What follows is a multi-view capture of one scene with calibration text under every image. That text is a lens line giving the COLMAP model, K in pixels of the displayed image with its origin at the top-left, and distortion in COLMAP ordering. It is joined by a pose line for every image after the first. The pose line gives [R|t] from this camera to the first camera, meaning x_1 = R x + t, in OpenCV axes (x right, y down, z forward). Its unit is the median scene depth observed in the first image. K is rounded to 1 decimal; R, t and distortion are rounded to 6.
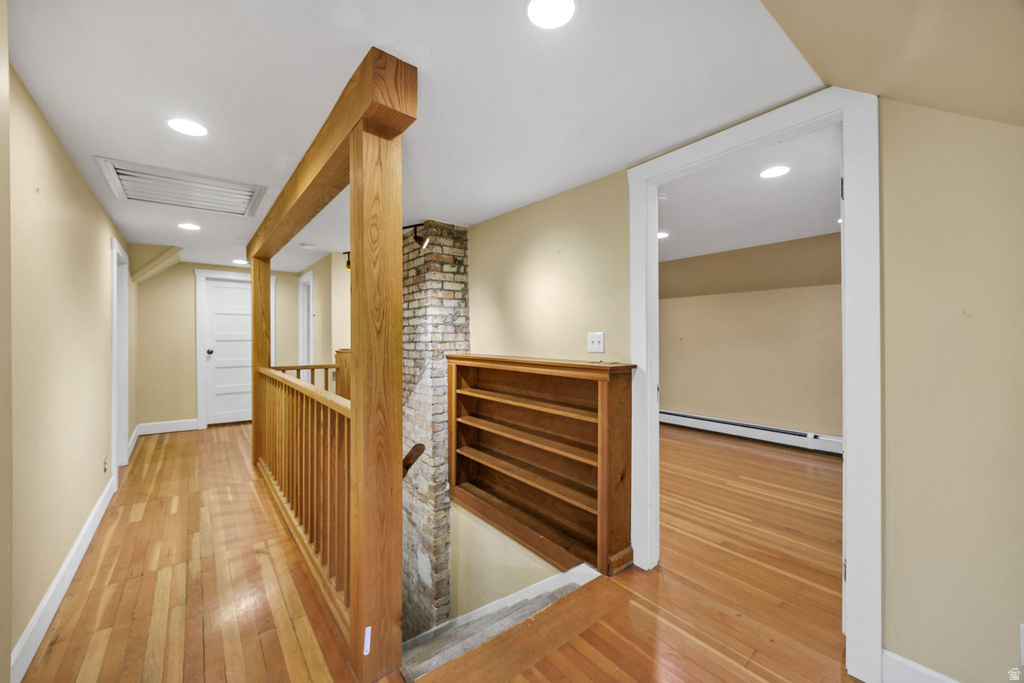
lens RADIAL K [[400.5, 0, 504.4], [0, 400.5, 338.9], [0, 0, 1]] dist [-0.003961, -0.000199]
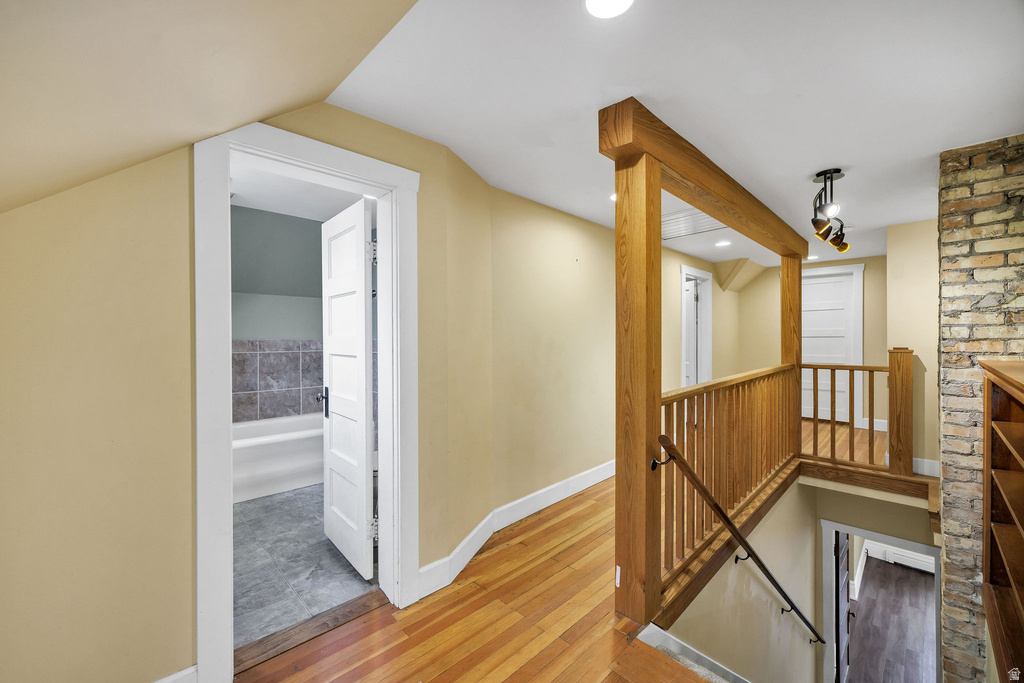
lens RADIAL K [[400.5, 0, 513.5], [0, 400.5, 338.5], [0, 0, 1]] dist [-0.003961, -0.000199]
pose [[0.115524, 0.004485, -0.993295, 0.372490], [0.003782, 0.999981, 0.004955, -0.000229], [0.993297, -0.004329, 0.115505, 0.229109]]
